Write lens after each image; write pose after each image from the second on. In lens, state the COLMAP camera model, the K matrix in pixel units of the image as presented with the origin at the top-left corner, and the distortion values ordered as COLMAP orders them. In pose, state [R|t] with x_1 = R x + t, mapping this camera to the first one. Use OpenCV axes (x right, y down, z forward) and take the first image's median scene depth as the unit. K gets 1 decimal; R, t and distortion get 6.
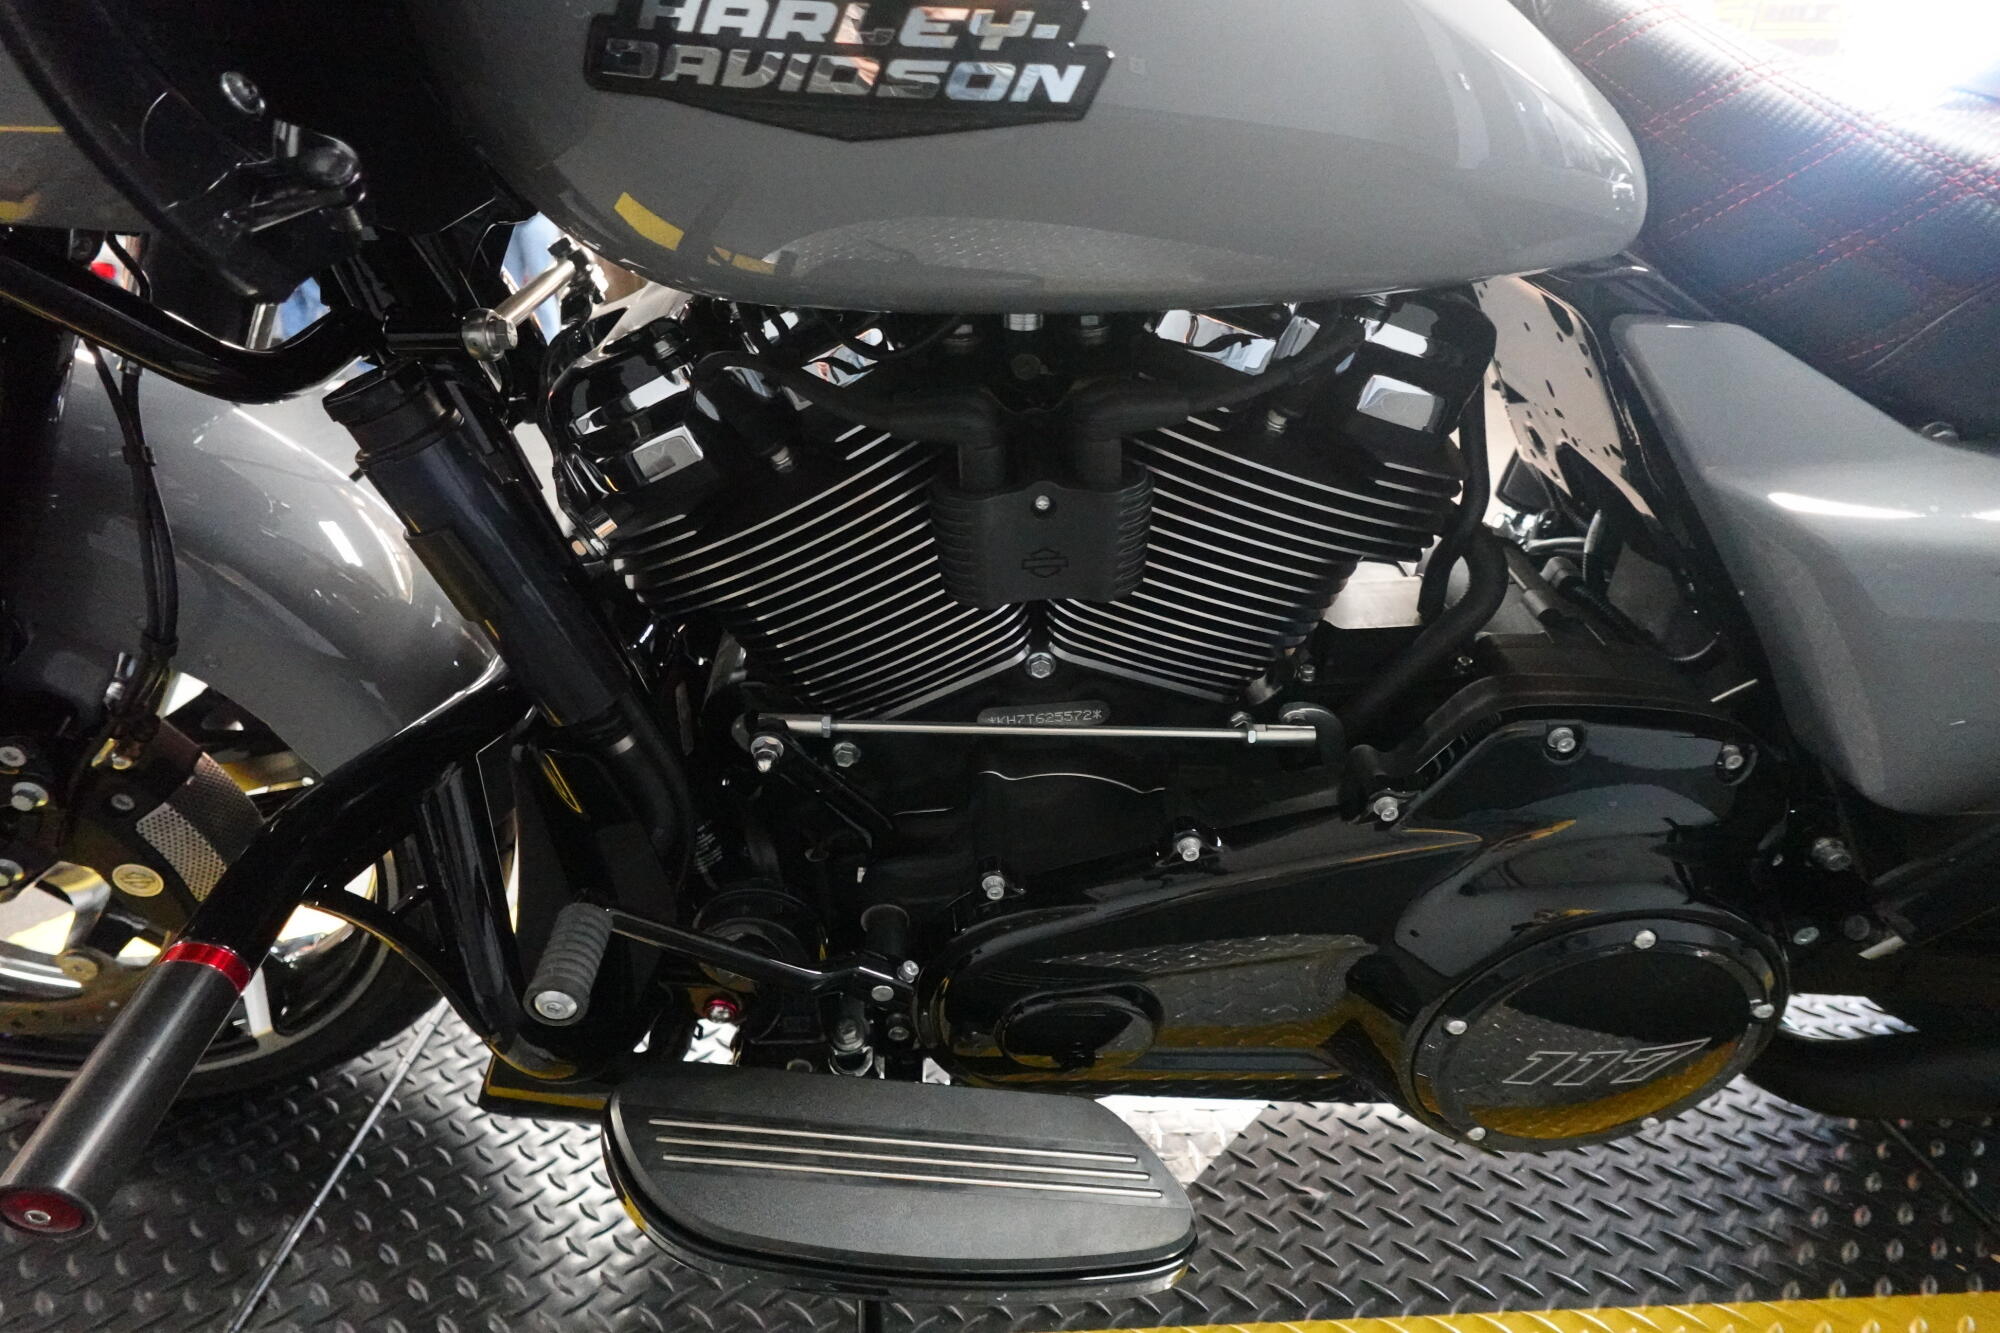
lens RADIAL K [[1135.5, 0, 996.7], [0, 1135.5, 662.7], [0, 0, 1]] dist [0.004812, -0.003073]
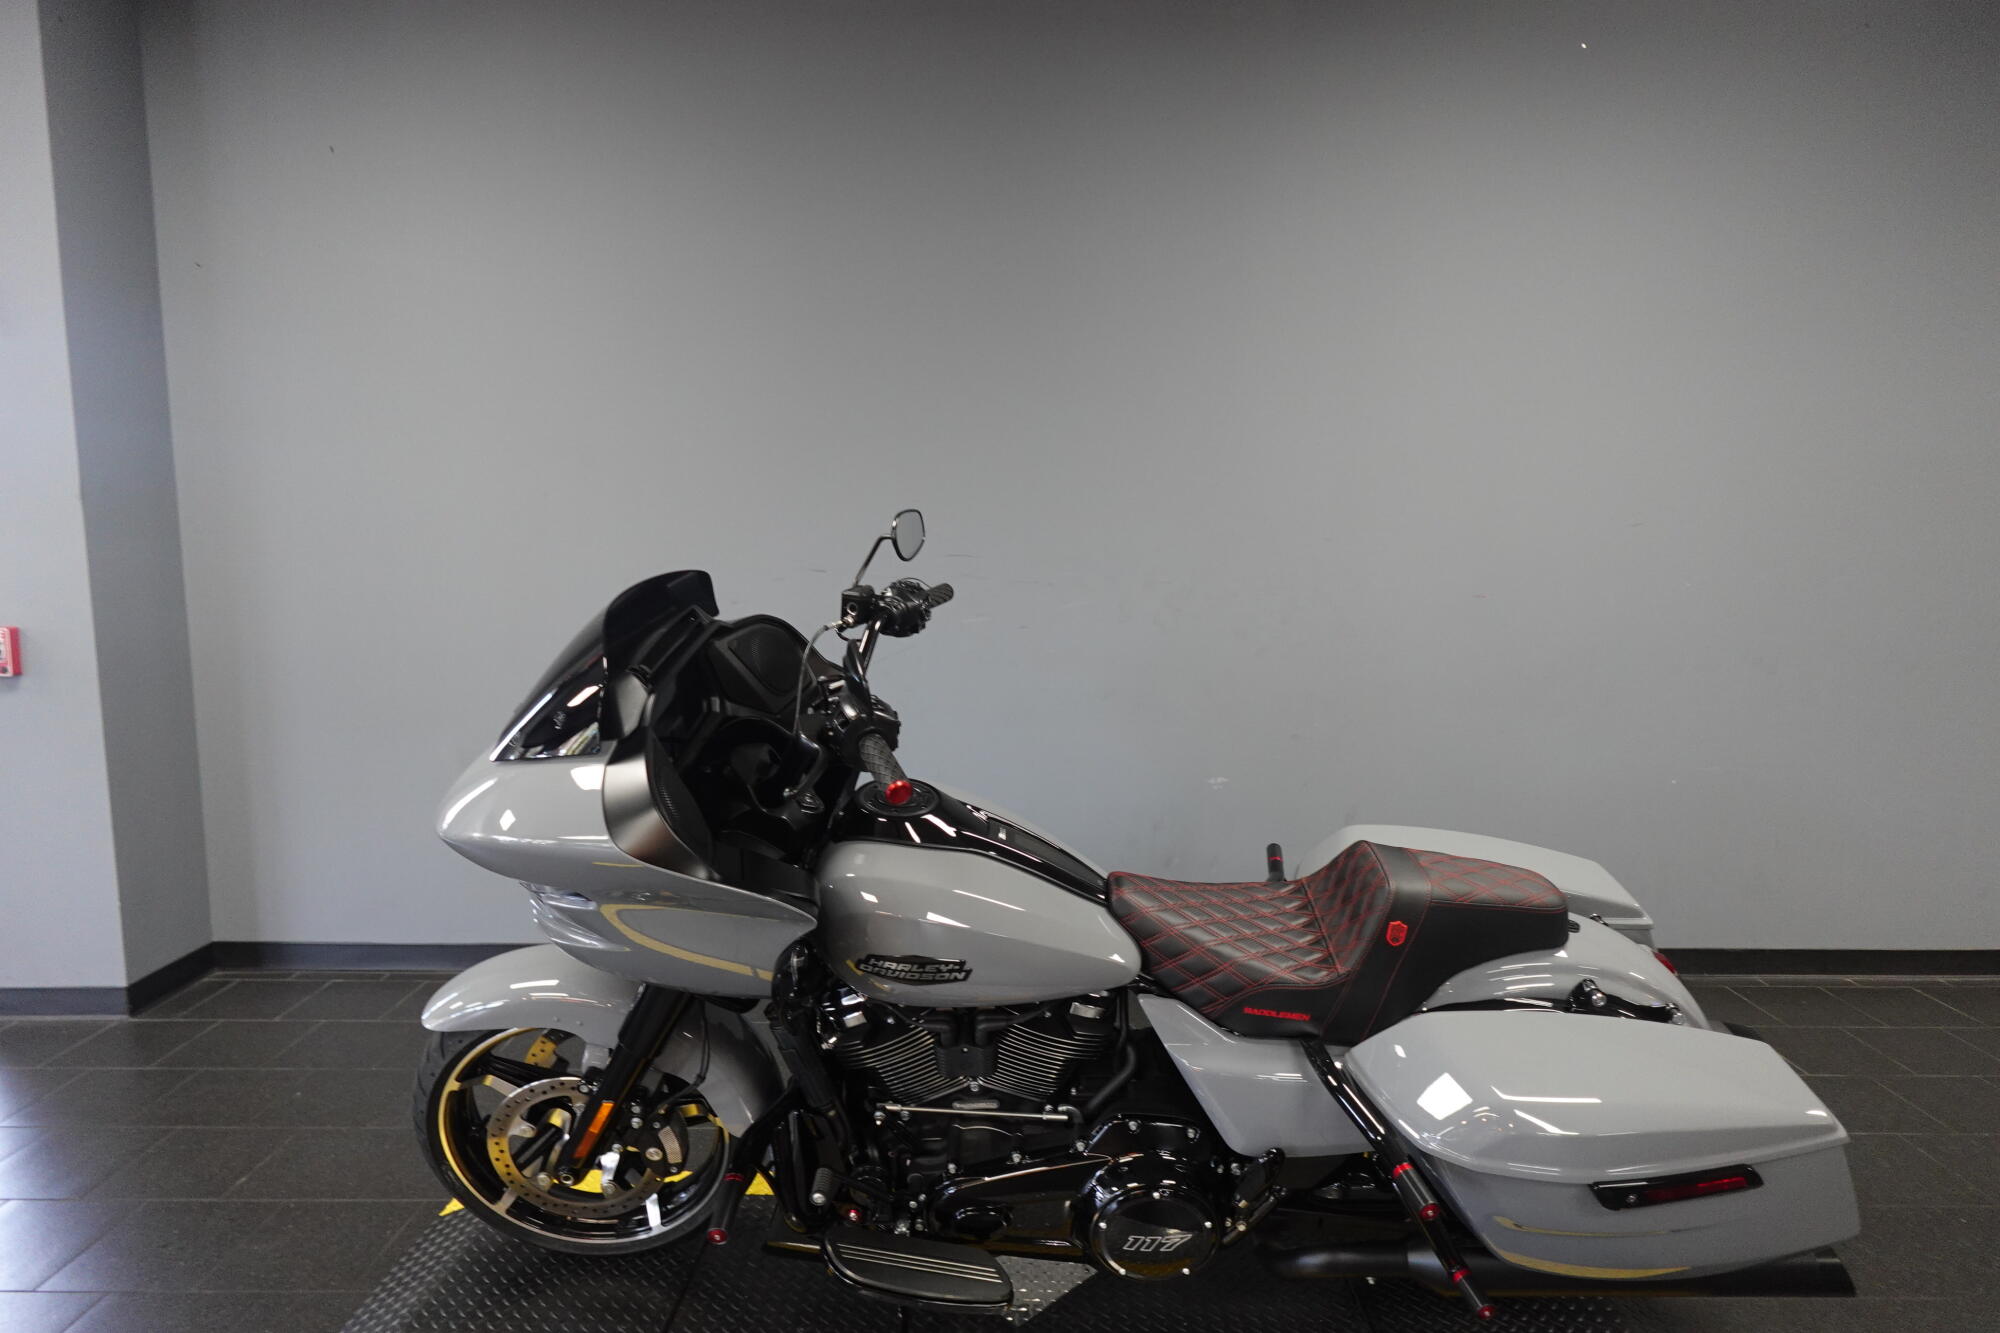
lens RADIAL K [[1135.5, 0, 996.7], [0, 1135.5, 662.7], [0, 0, 1]] dist [0.004812, -0.003073]
pose [[0.998037, 0.017389, -0.060169, 0.271213], [-0.031343, 0.970405, -0.239441, -0.382520], [0.054225, 0.240857, 0.969045, -2.212947]]
